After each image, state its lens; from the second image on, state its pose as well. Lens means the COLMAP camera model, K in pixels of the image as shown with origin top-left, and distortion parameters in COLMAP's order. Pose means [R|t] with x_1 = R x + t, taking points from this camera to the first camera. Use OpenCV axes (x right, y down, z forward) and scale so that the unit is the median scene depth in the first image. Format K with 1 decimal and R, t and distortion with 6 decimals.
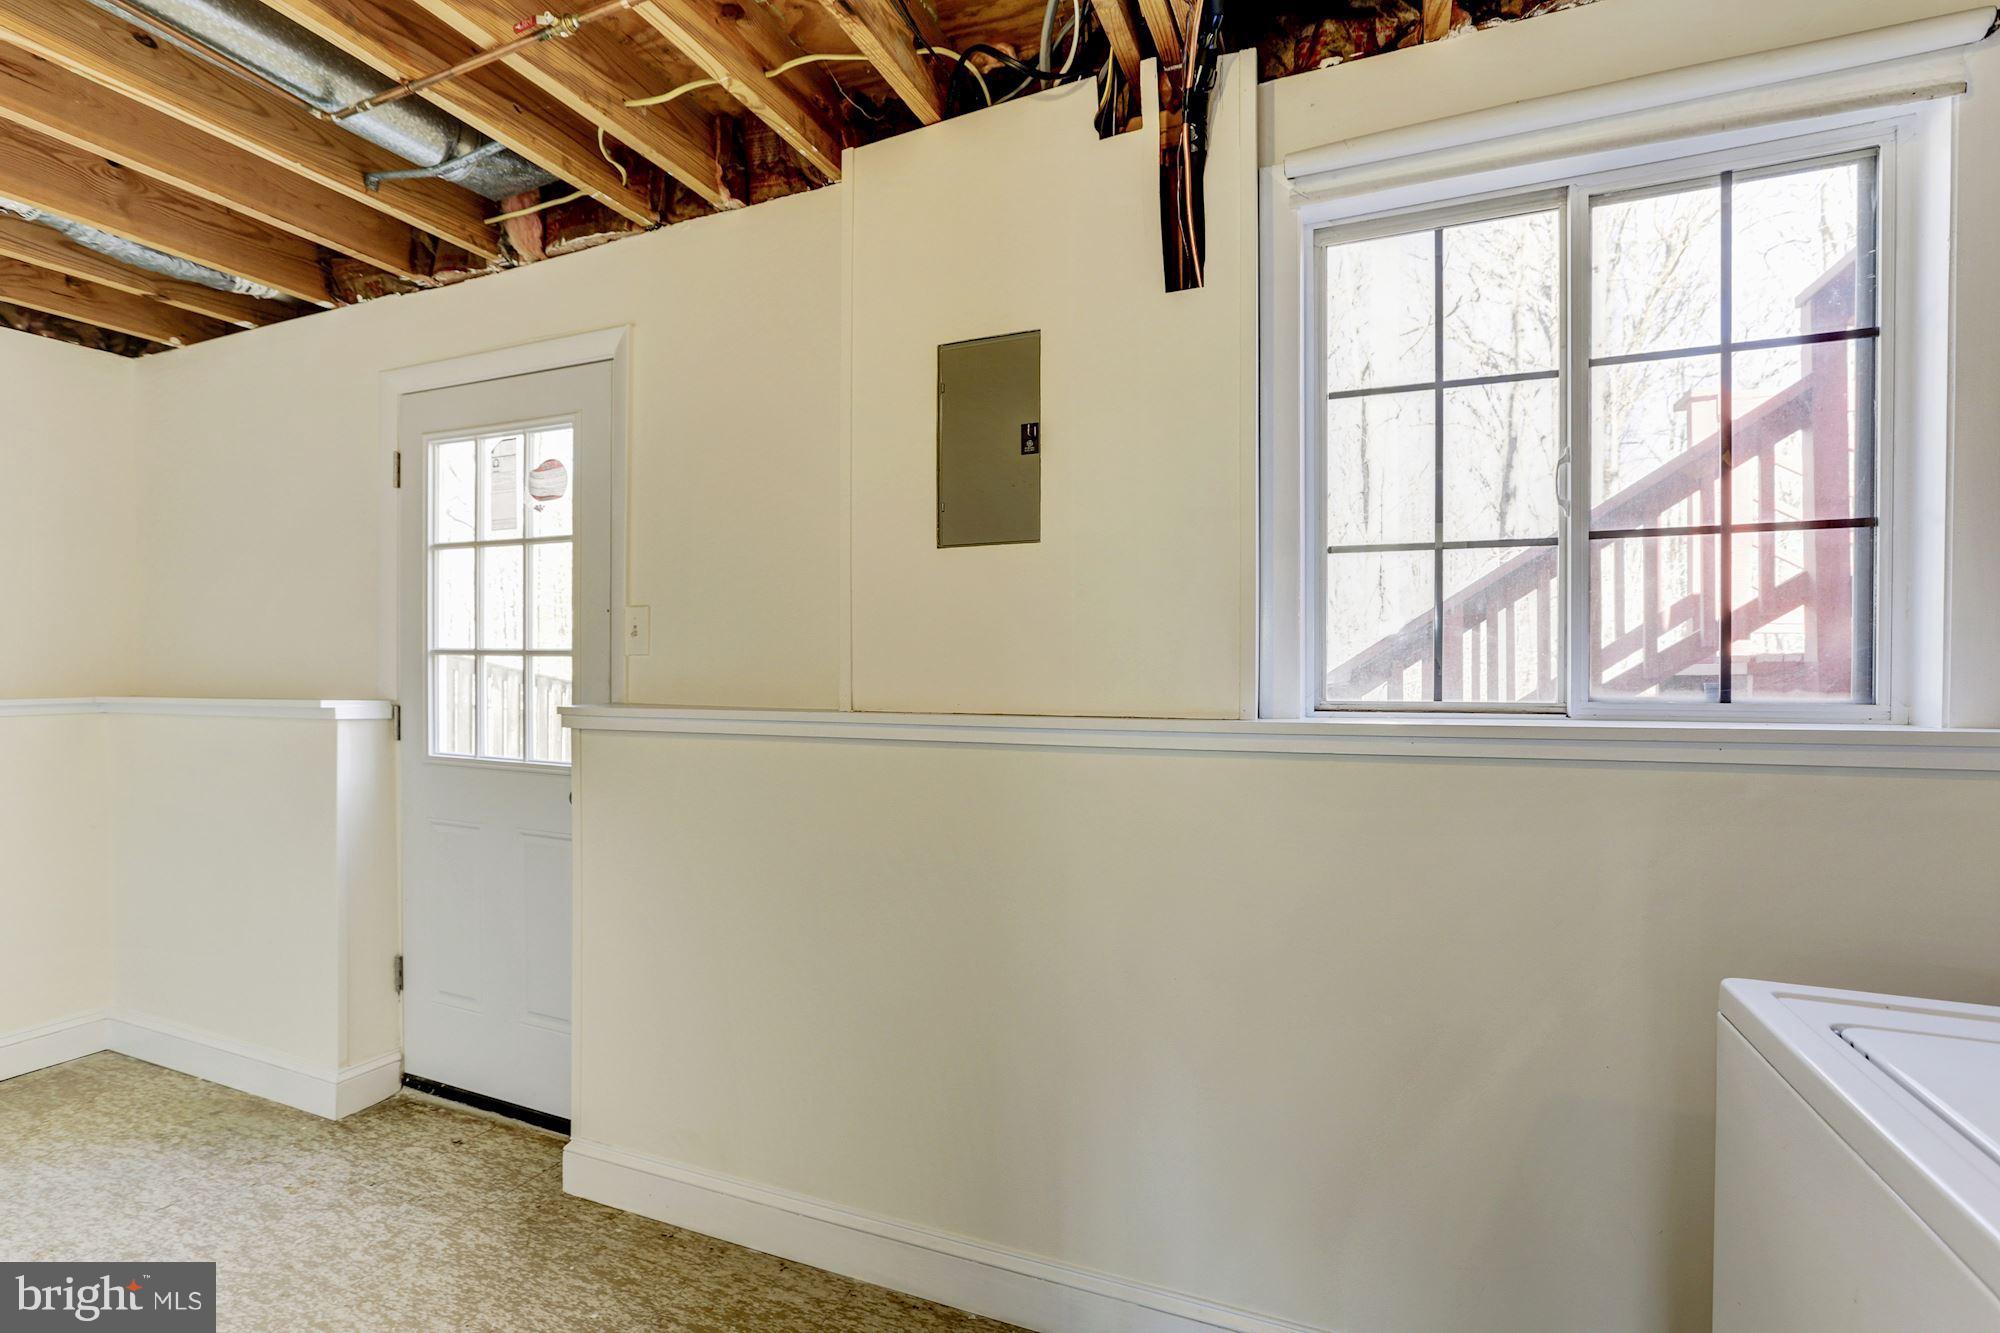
lens RADIAL K [[903.7, 0, 977.8], [0, 903.7, 674.6], [0, 0, 1]] dist [-0.042397, 0.019598]
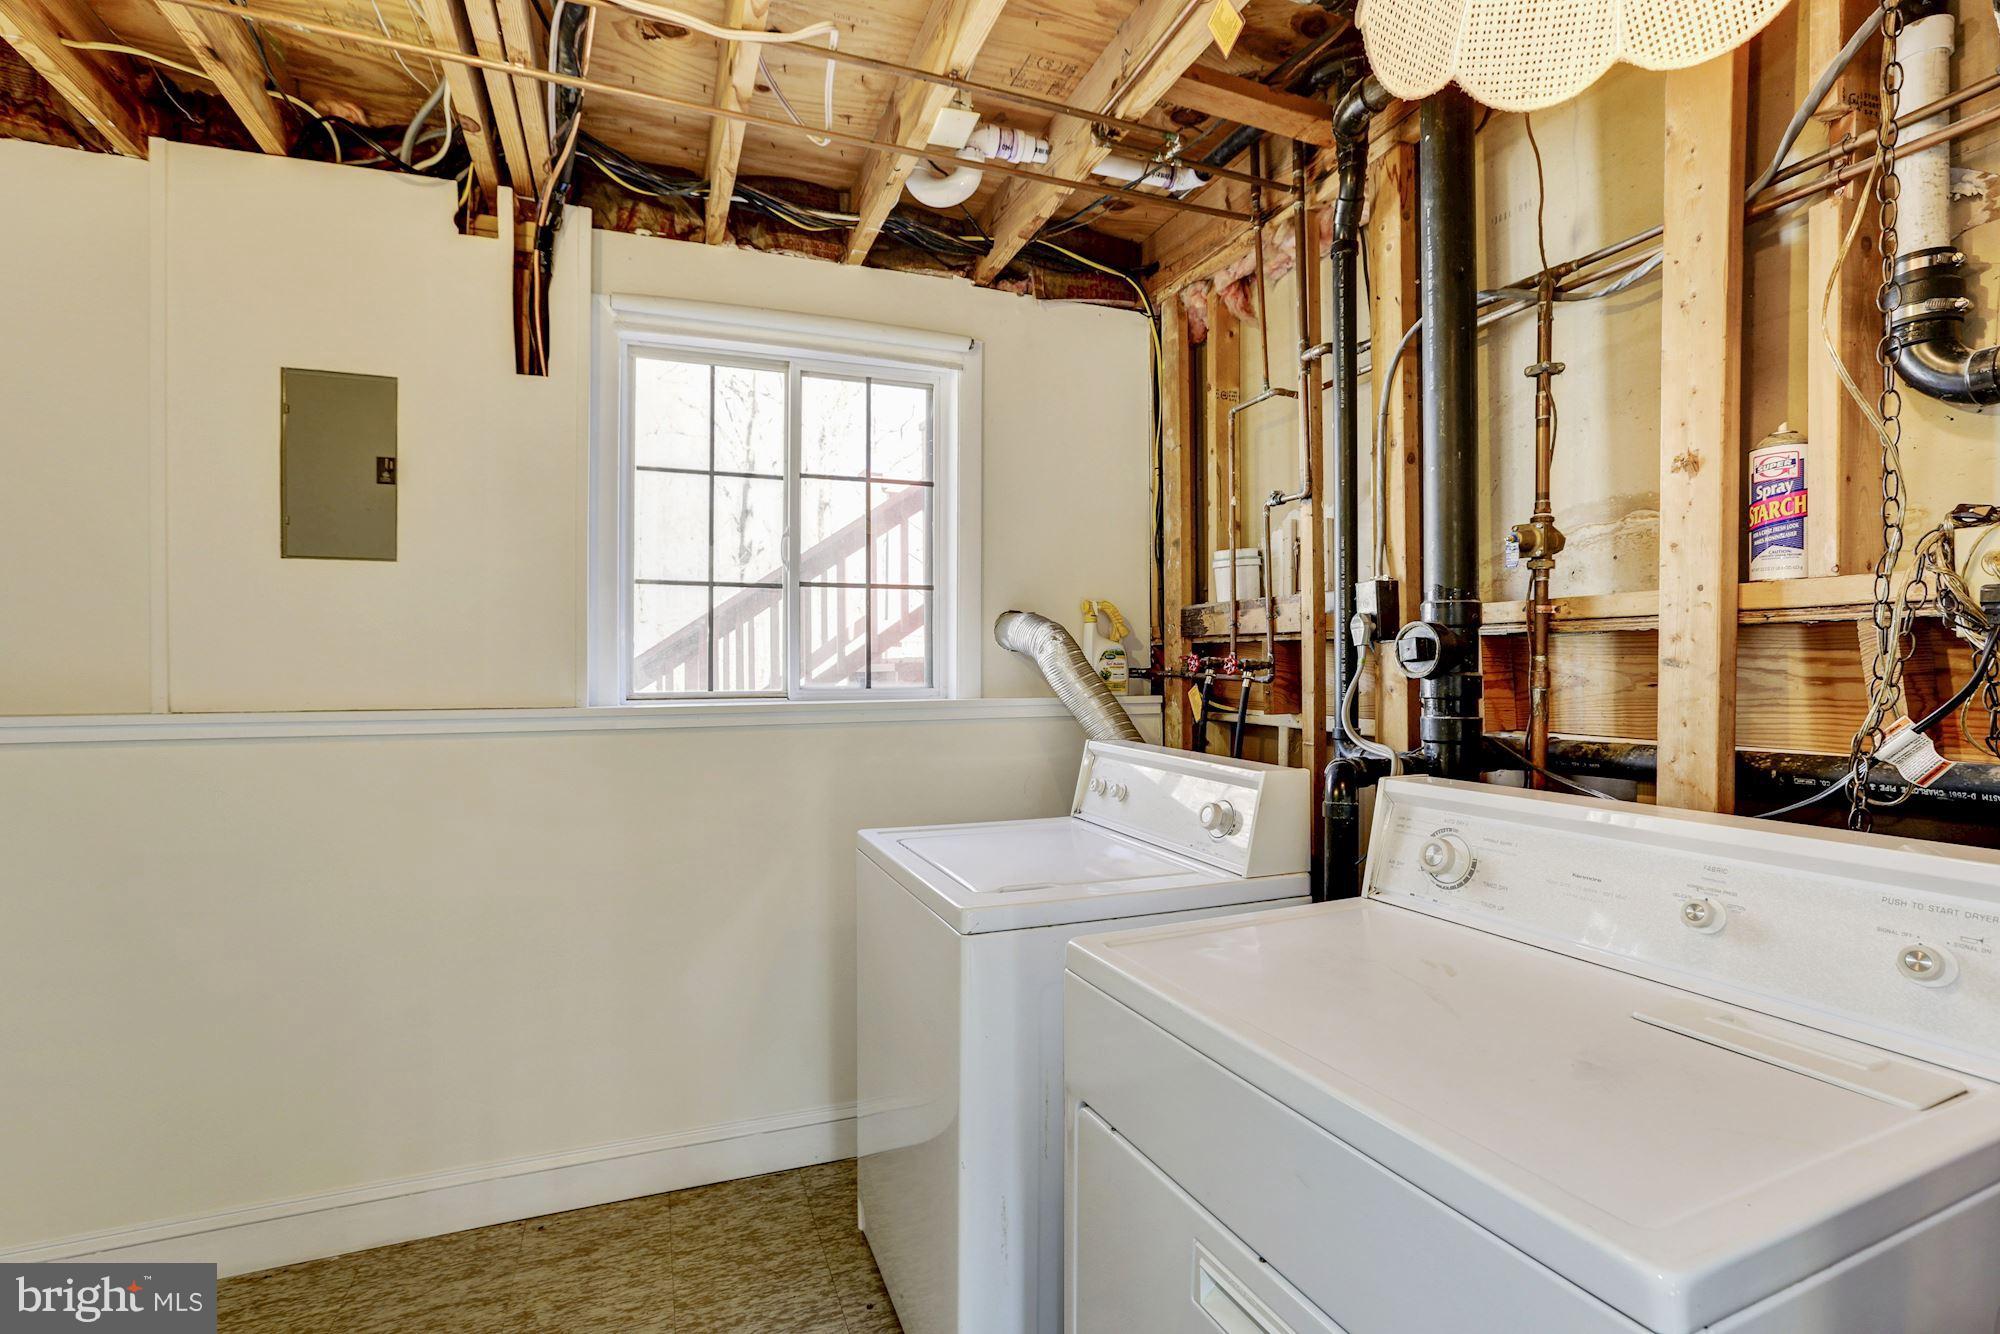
lens RADIAL K [[903.7, 0, 977.8], [0, 903.7, 675.1], [0, 0, 1]] dist [-0.042397, 0.019598]
pose [[0.705403, -0.008254, 0.708758, -0.221587], [0.003968, 0.999963, 0.007697, -0.005910], [-0.708795, -0.002617, 0.705410, -0.348414]]
